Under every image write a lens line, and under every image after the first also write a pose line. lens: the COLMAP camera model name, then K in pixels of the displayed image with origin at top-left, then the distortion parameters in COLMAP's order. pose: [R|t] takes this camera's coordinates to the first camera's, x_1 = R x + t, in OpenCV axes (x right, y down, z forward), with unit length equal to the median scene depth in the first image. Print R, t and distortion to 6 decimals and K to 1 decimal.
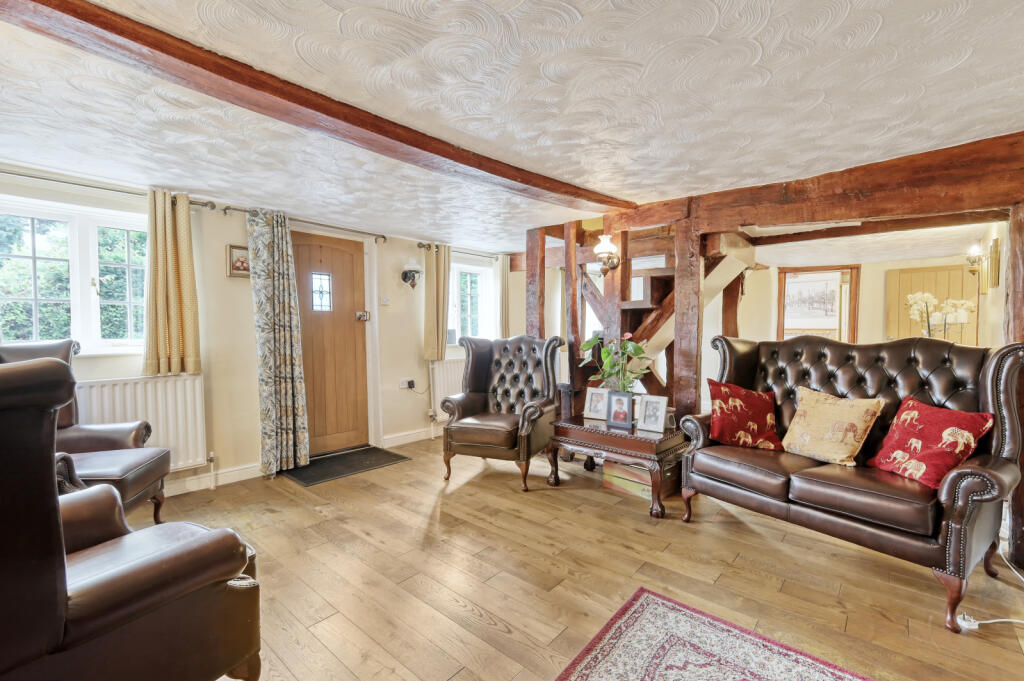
lens RADIAL K [[448.4, 0, 516.2], [0, 448.4, 327.9], [0, 0, 1]] dist [0.005462, -0.000589]
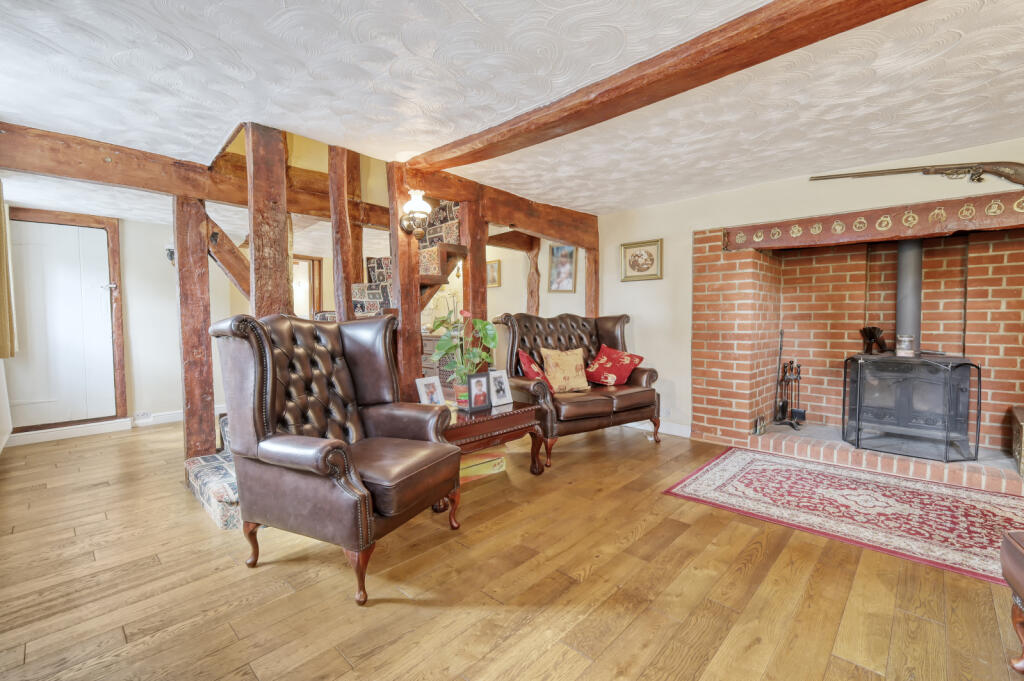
lens RADIAL K [[448.4, 0, 513.2], [0, 448.4, 334.5], [0, 0, 1]] dist [0.005462, -0.000589]
pose [[0.042827, -0.037953, 0.998361, -0.871399], [0.011393, 0.999232, 0.037497, 0.037295], [-0.999018, 0.009769, 0.043226, 1.124265]]
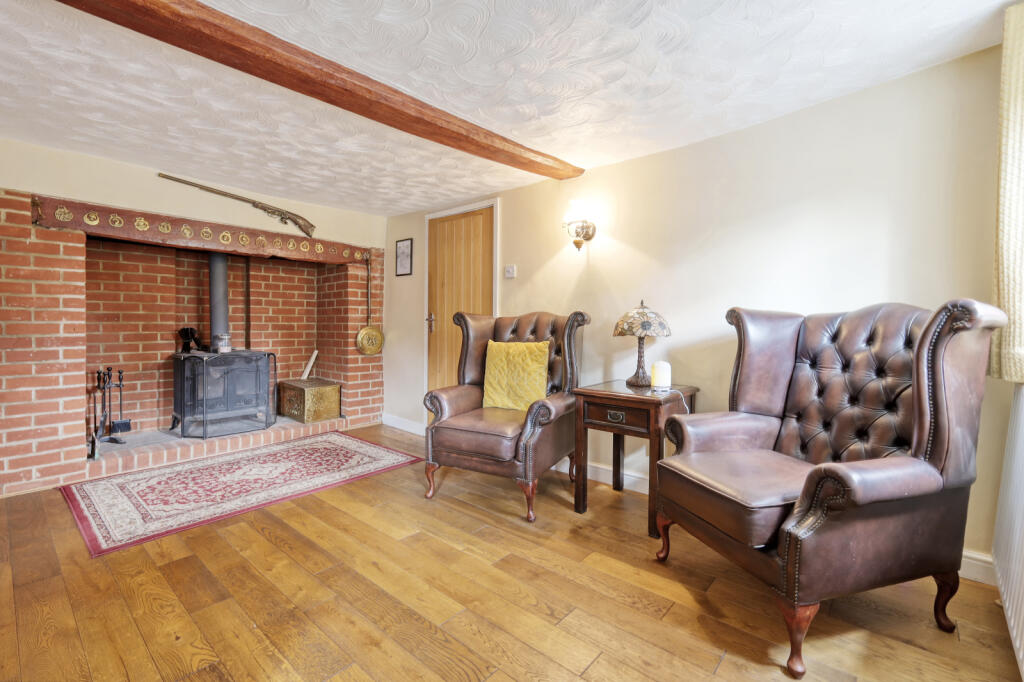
lens RADIAL K [[448.4, 0, 514.3], [0, 448.4, 332.4], [0, 0, 1]] dist [0.005462, -0.000589]
pose [[-0.999992, -0.002936, -0.002763, -0.510544], [-0.003007, 0.999654, 0.026145, 0.051927], [0.002685, 0.026153, -0.999654, 1.592881]]
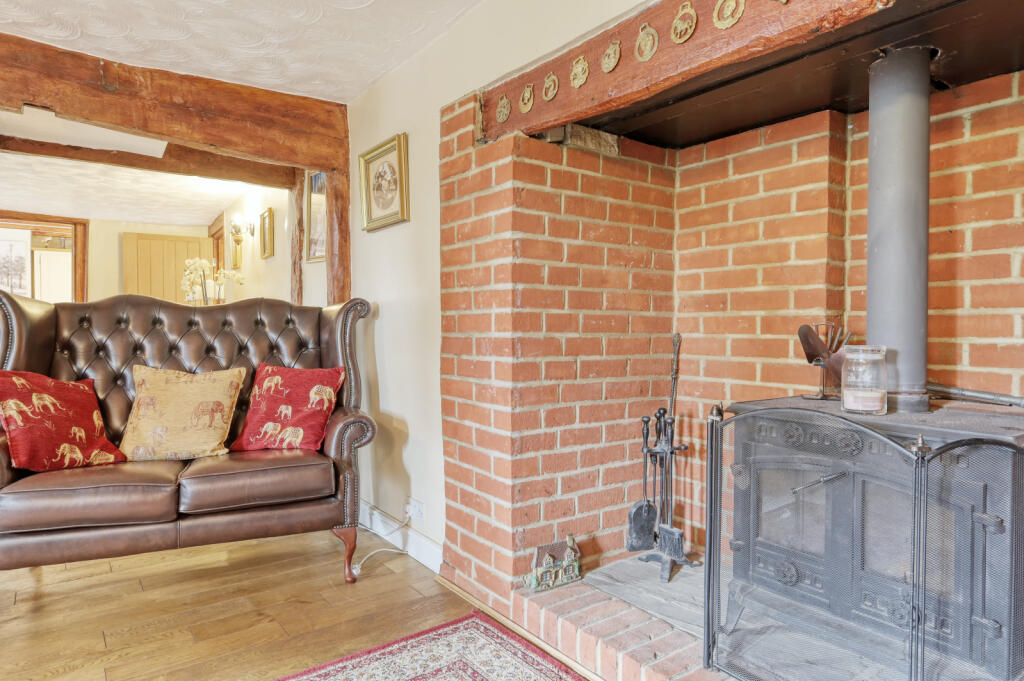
lens RADIAL K [[632.3, 0, 517.9], [0, 632.3, 332.0], [0, 0, 1]] dist [-0.000056, -0.001029]
pose [[0.214401, -0.007534, 0.976717, -0.210160], [0.002177, 0.999971, 0.007236, 0.082041], [-0.976743, 0.000575, 0.214411, 0.246456]]
